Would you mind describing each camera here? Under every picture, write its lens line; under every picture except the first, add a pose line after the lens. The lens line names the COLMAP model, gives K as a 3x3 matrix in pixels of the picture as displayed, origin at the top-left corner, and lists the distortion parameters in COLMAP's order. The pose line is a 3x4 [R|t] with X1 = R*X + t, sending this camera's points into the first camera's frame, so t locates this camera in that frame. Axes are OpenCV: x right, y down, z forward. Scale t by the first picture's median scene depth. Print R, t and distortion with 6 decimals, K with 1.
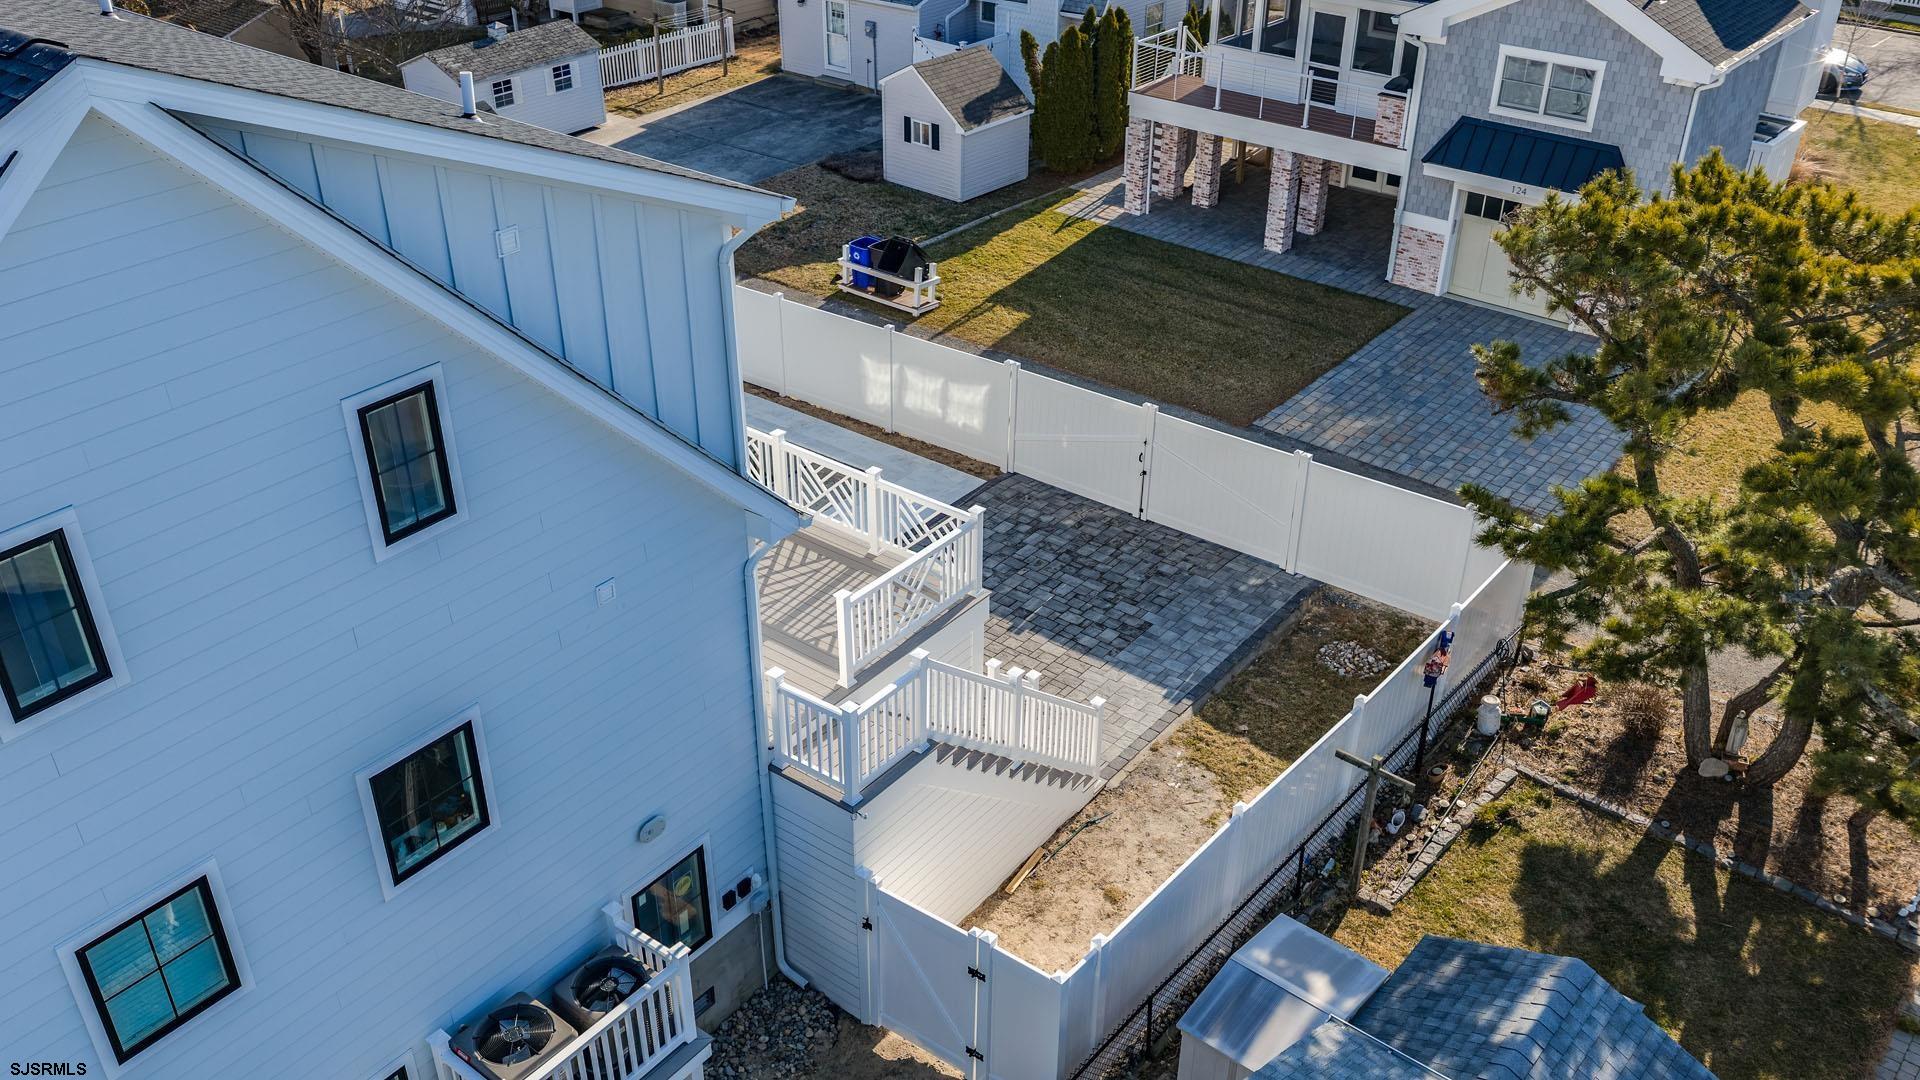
lens RADIAL K [[1583.9, 0, 955.5], [0, 1583.9, 547.0], [0, 0, 1]] dist [0.009884, -0.039227]
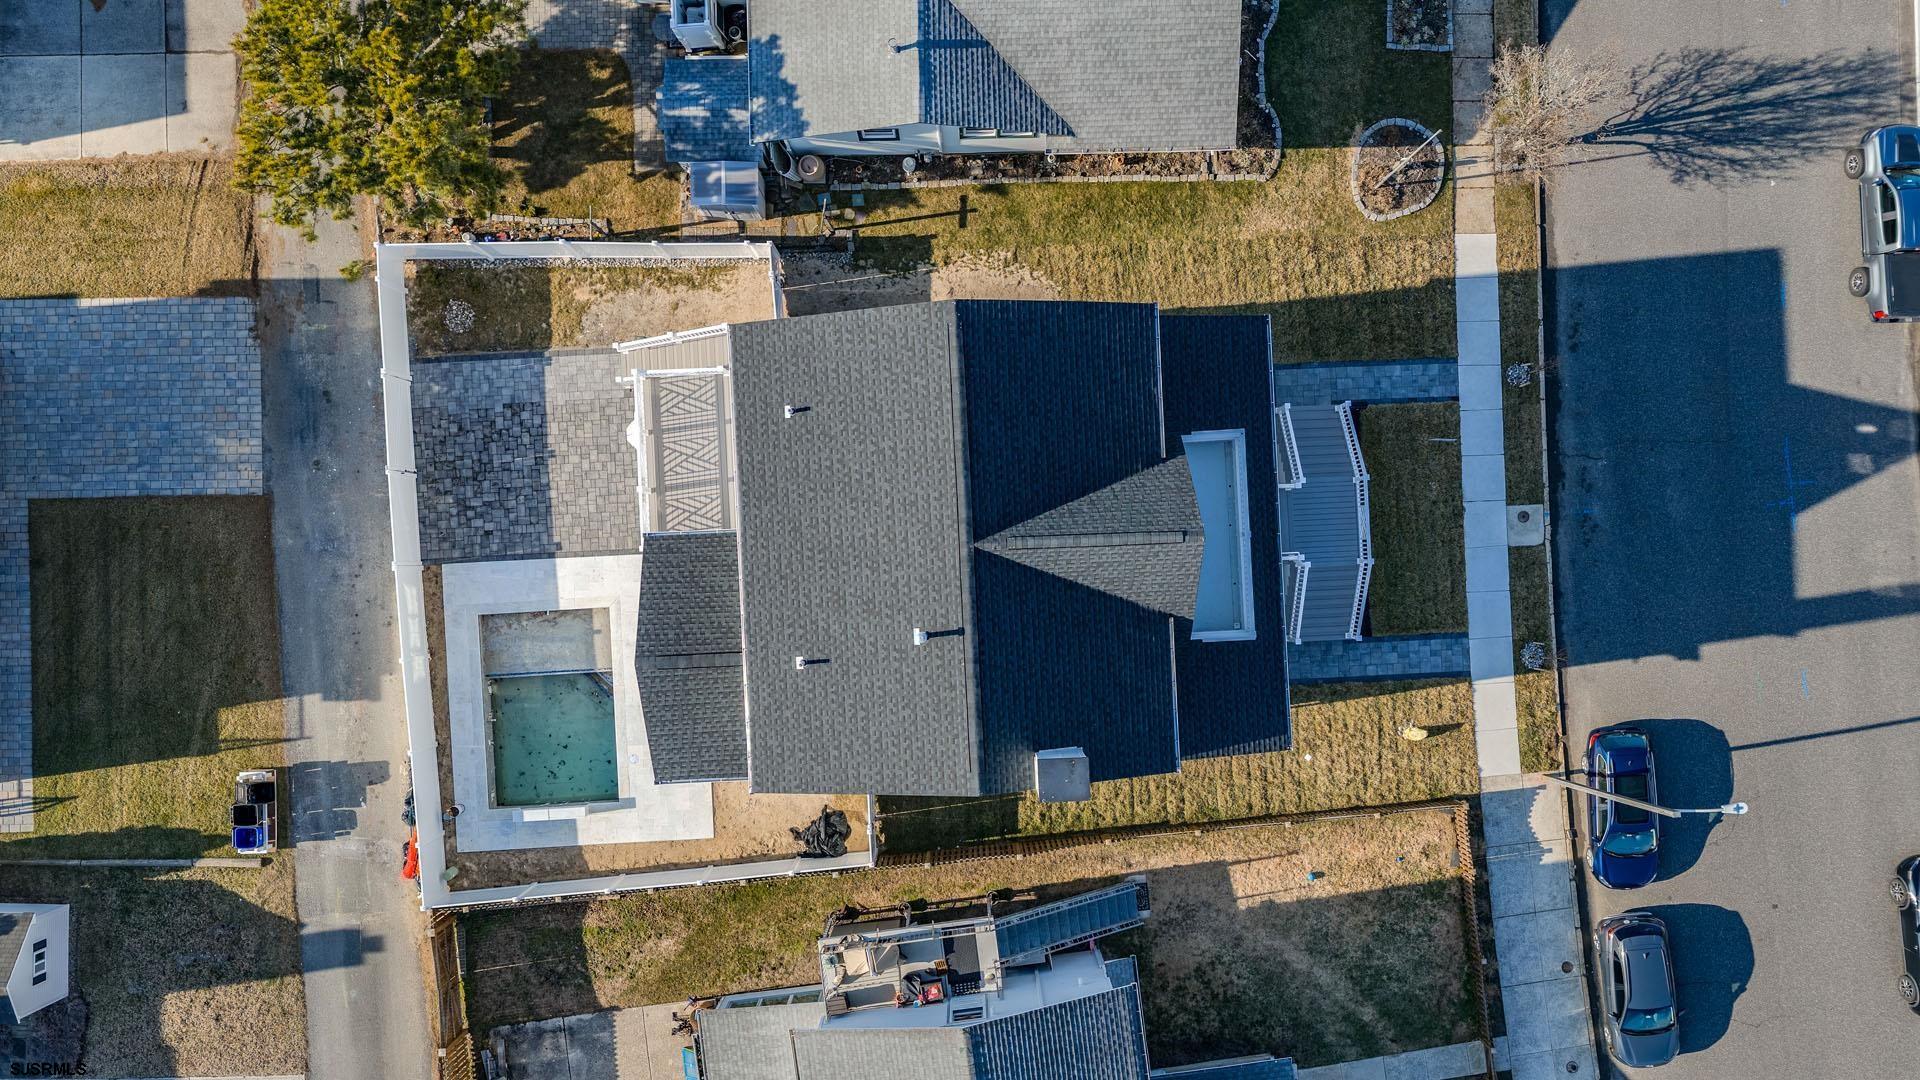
lens RADIAL K [[1583.9, 0, 962.2], [0, 1583.9, 544.7], [0, 0, 1]] dist [0.009884, -0.039227]
pose [[-0.652778, -0.757531, -0.005309, -0.231027], [0.384286, -0.337169, 0.859442, -0.926428], [-0.652844, 0.558985, 0.511205, -0.175702]]
